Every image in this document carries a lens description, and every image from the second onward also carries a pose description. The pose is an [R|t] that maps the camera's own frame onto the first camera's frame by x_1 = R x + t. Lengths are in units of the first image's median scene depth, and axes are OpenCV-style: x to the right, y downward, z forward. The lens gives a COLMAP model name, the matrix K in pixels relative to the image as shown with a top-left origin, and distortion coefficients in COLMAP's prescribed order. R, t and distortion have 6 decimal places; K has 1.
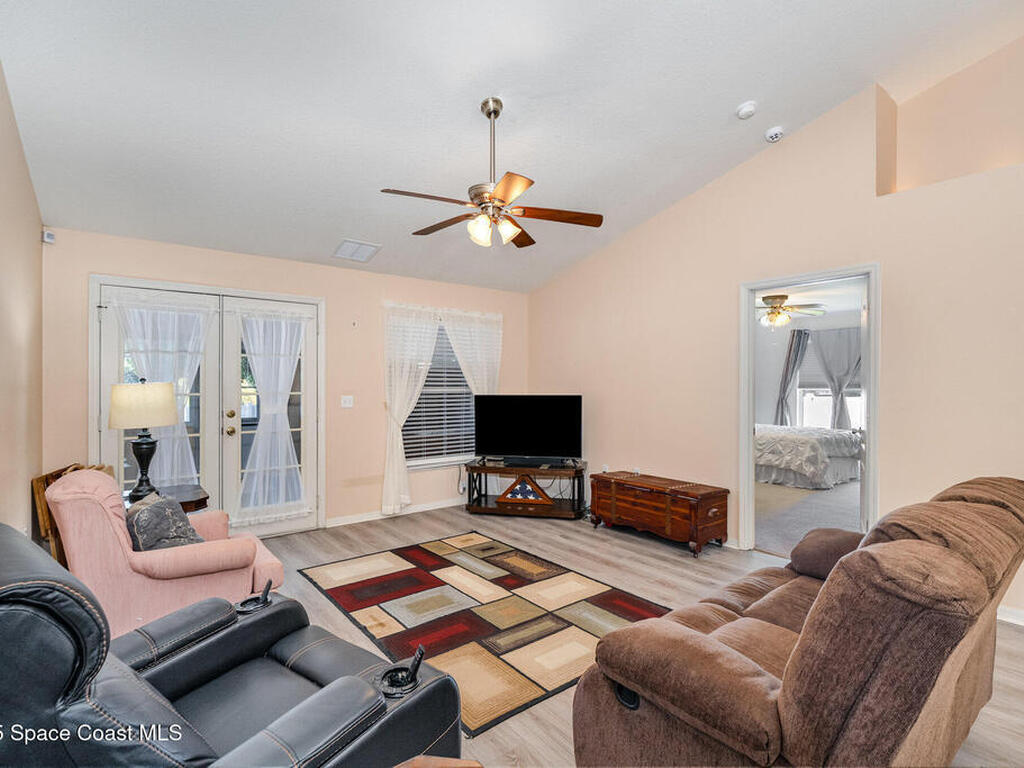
lens RADIAL K [[503.0, 0, 509.5], [0, 503.0, 385.9], [0, 0, 1]] dist [-0.003220, -0.002413]
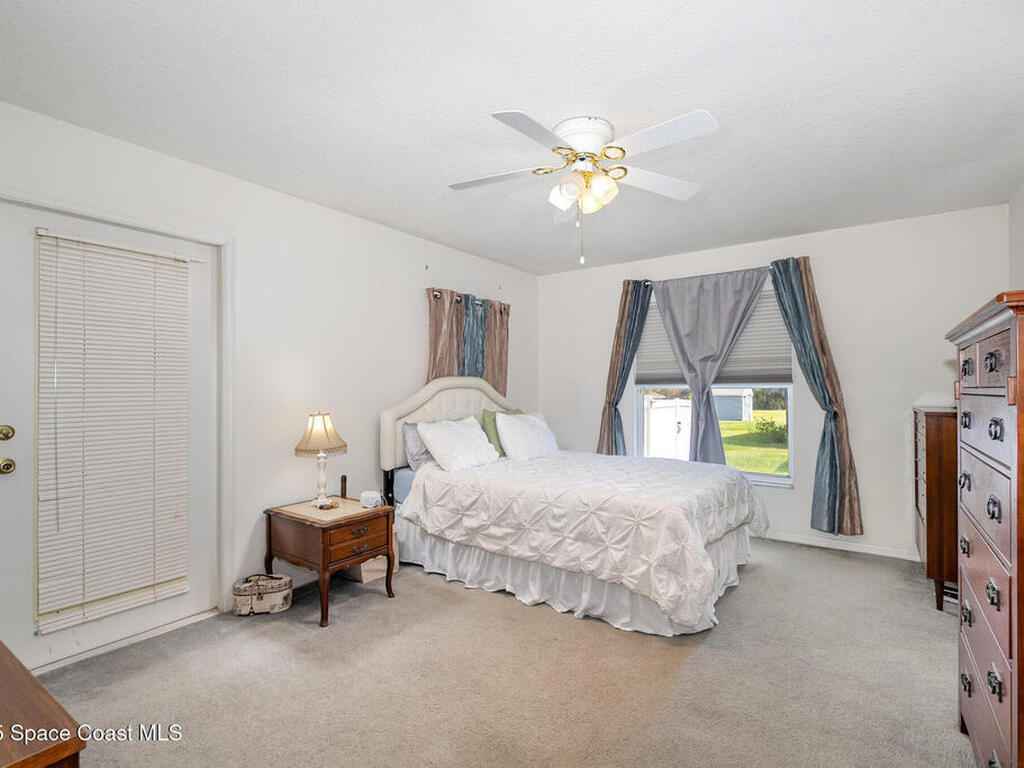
lens RADIAL K [[503.0, 0, 513.4], [0, 503.0, 386.4], [0, 0, 1]] dist [-0.003220, -0.002413]
pose [[0.958811, -0.005398, 0.283994, 0.360354], [0.008466, 0.999918, -0.009577, 0.014509], [-0.283919, 0.011587, 0.958778, 0.634486]]
